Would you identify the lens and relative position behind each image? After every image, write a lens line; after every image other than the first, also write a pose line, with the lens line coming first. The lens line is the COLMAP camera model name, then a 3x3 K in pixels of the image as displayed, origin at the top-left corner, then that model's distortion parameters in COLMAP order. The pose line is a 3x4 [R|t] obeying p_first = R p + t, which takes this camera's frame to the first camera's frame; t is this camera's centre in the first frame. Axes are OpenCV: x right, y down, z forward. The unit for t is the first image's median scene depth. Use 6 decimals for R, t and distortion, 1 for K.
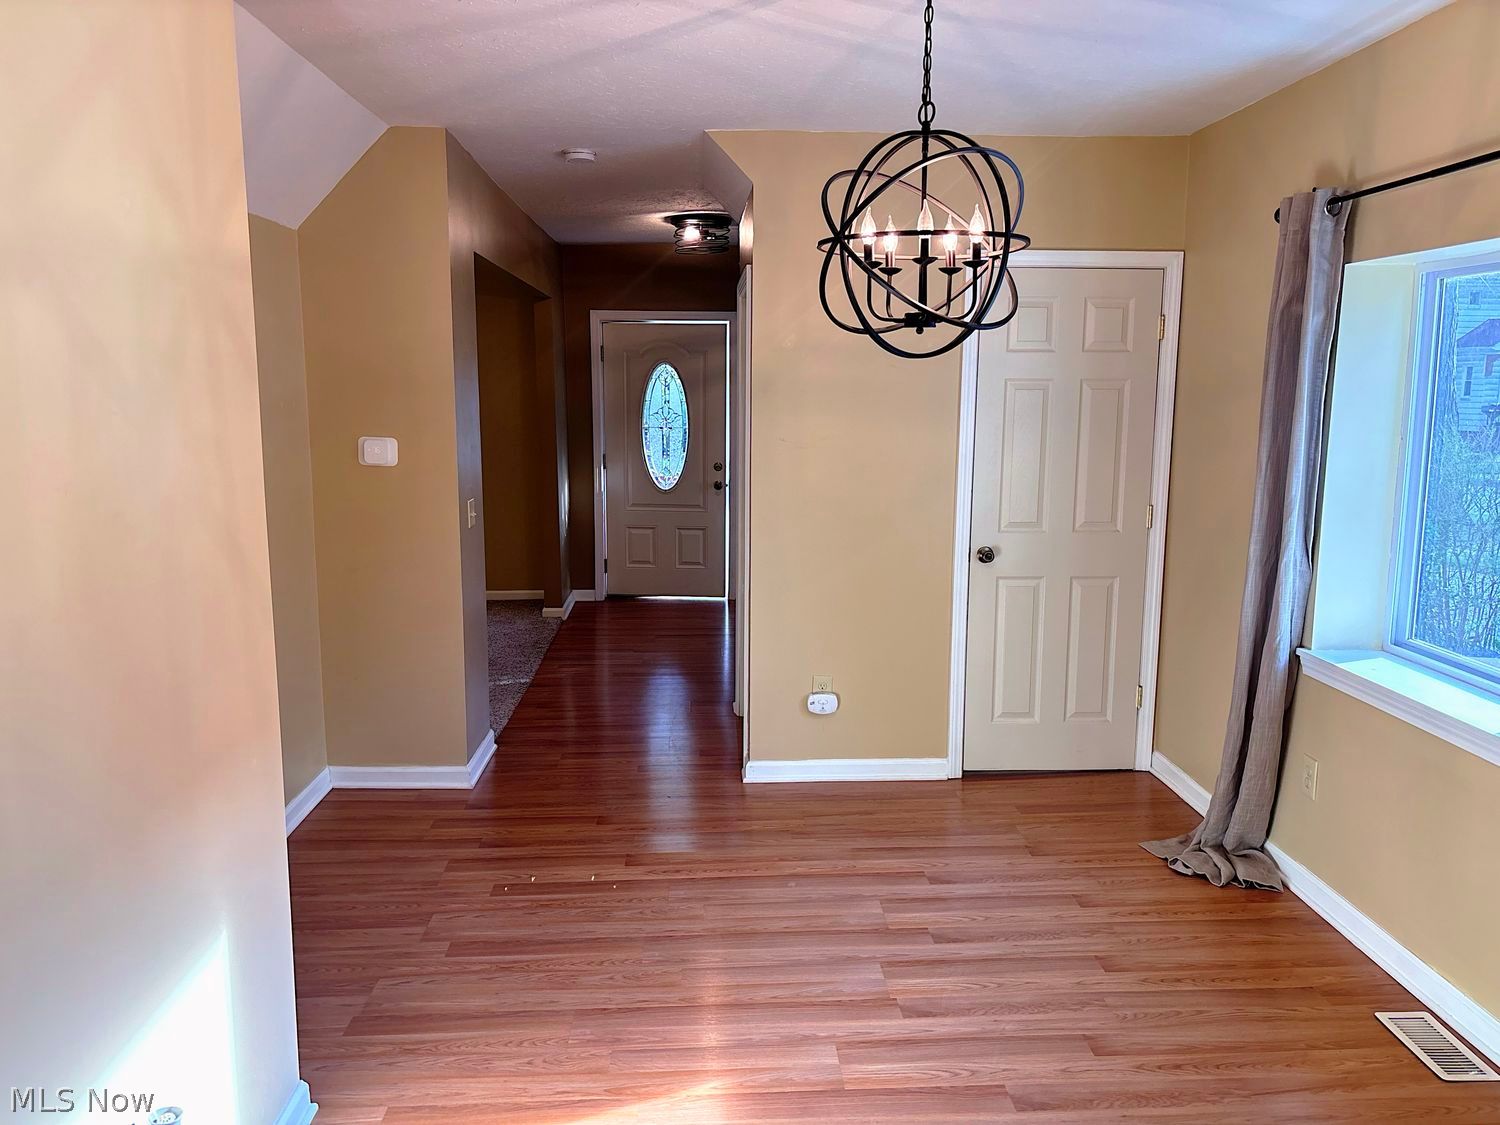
lens RADIAL K [[1131.8, 0, 758.6], [0, 1131.8, 553.8], [0, 0, 1]] dist [0.059920, -0.073878]
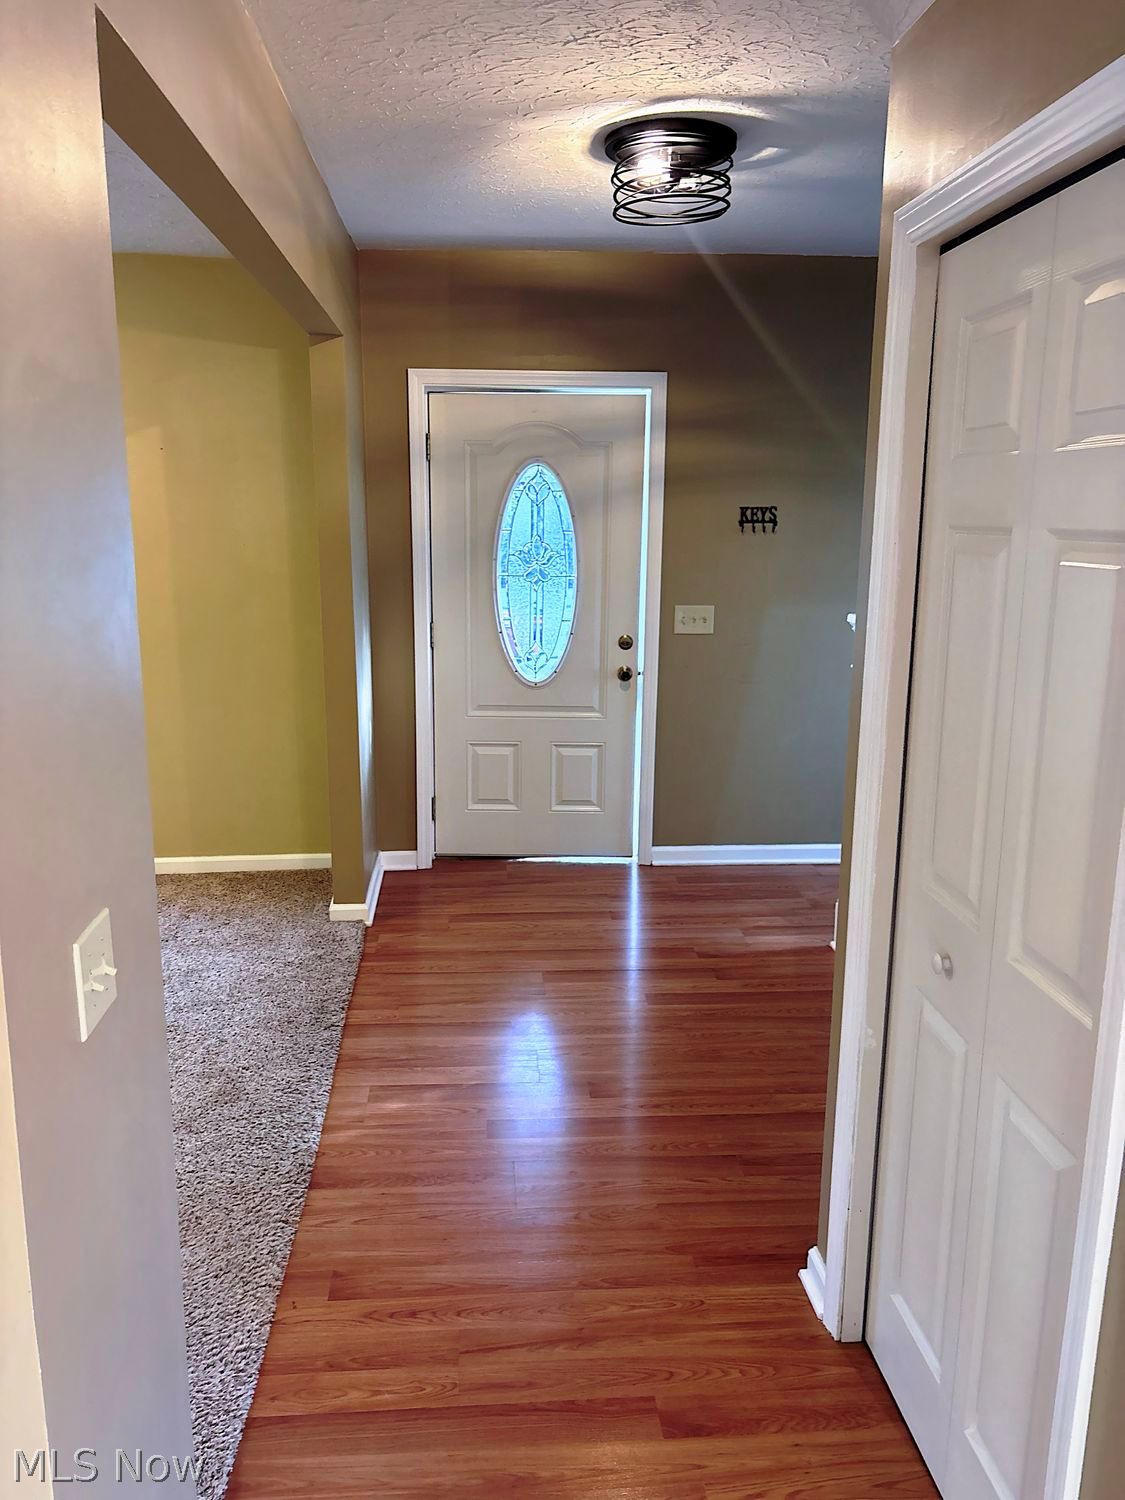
lens RADIAL K [[1131.8, 0, 564.5], [0, 1131.8, 718.0], [0, 0, 1]] dist [0.059920, -0.073878]
pose [[0.999757, -0.005255, 0.021390, -0.082683], [0.004472, 0.999323, 0.036513, -0.061193], [-0.021568, -0.036408, 0.999104, 0.423819]]
